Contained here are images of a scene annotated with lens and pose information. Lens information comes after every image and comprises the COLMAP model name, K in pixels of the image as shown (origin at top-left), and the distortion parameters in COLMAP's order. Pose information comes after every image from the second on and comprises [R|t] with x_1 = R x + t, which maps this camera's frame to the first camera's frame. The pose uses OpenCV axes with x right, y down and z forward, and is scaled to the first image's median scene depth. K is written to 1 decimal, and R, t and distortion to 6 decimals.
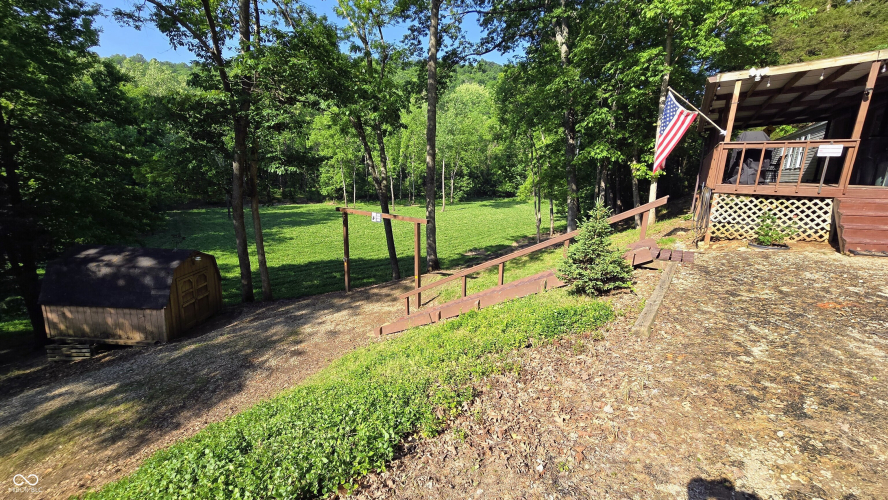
lens RADIAL K [[363.3, 0, 442.7], [0, 363.3, 253.8], [0, 0, 1]] dist [-0.000606, -0.000314]
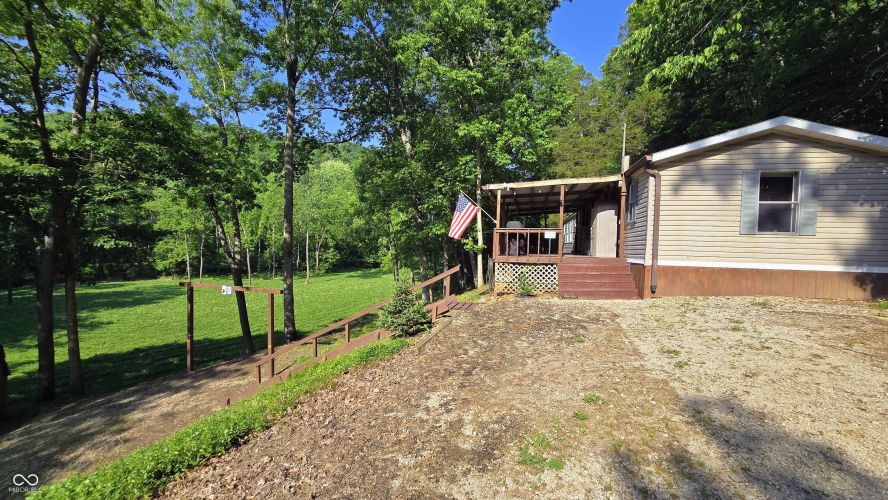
lens RADIAL K [[363.3, 0, 442.7], [0, 363.3, 253.8], [0, 0, 1]] dist [-0.000606, -0.000314]
pose [[0.938301, -0.008583, 0.345712, 0.025121], [0.074771, 0.981080, -0.178581, 0.019455], [-0.337638, 0.193412, 0.921191, -0.120038]]
